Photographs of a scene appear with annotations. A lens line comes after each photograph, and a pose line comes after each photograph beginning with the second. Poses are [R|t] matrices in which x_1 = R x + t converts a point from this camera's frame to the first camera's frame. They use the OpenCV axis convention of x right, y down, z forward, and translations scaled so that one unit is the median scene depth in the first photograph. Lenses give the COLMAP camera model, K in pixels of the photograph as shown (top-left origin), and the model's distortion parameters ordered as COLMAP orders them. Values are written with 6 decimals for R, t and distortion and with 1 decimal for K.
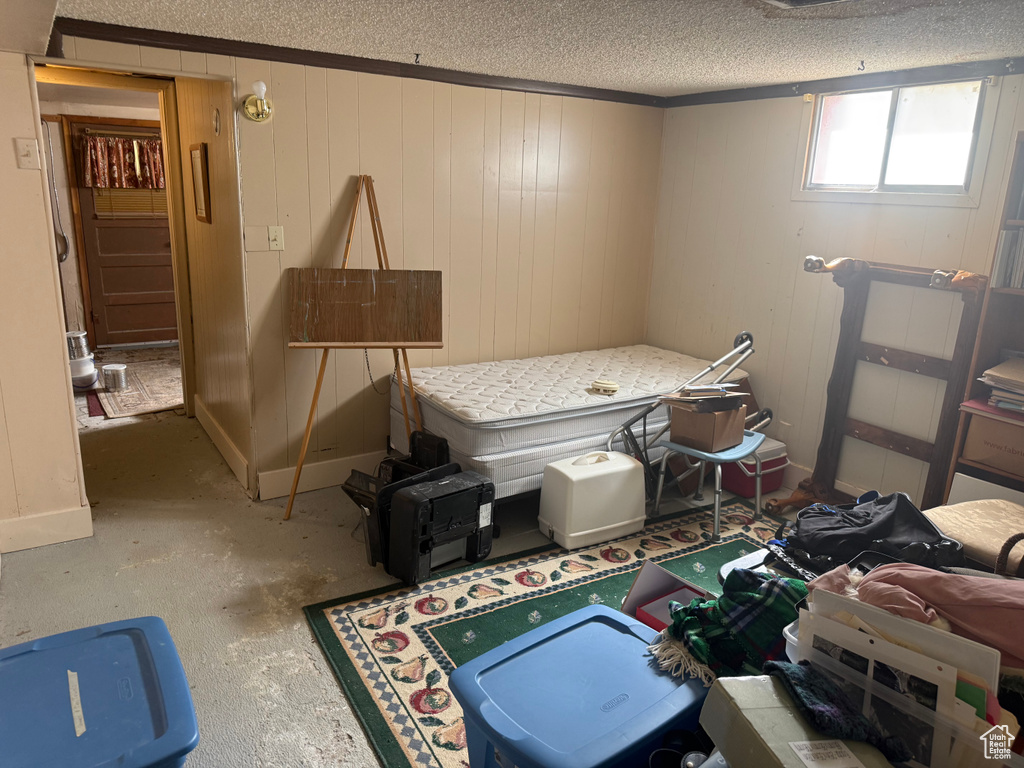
lens RADIAL K [[701.8, 0, 512.5], [0, 701.8, 366.3], [0, 0, 1]] dist [0.107409, -0.134628]
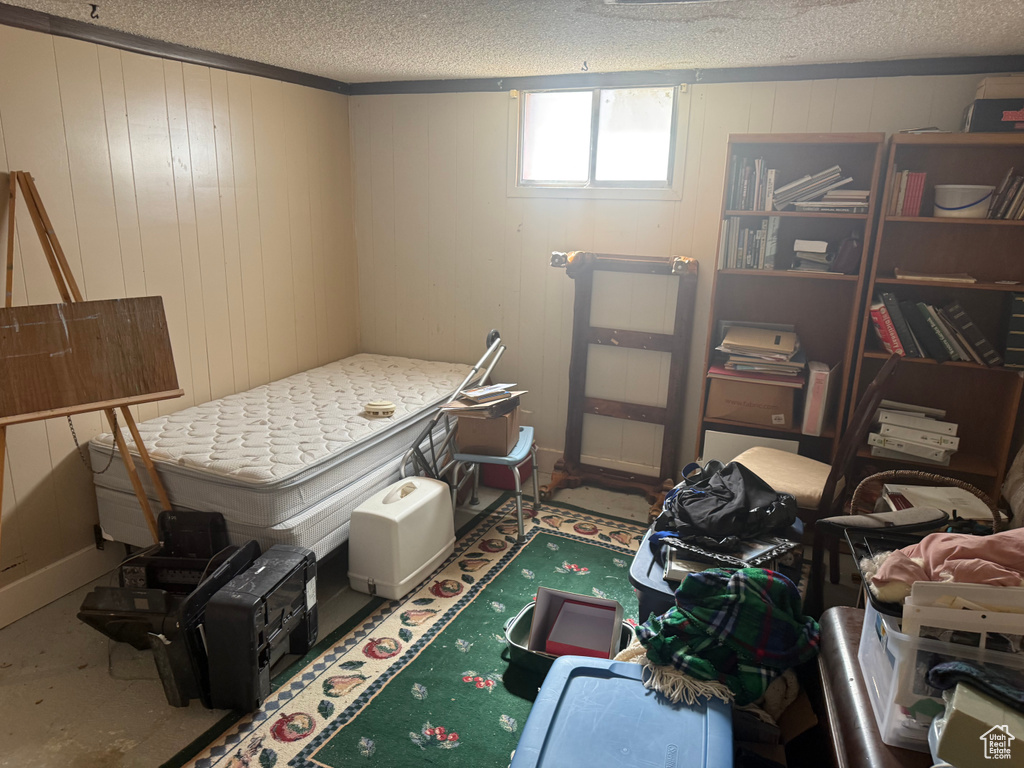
lens RADIAL K [[709.7, 0, 512.0], [0, 709.7, 384.0], [0, 0, 1]] dist [0.101517, -0.144620]
pose [[0.839050, -0.157439, 0.520776, -0.227044], [0.138603, 0.987487, 0.075222, -0.054134], [-0.526102, 0.009066, 0.850373, 0.164148]]
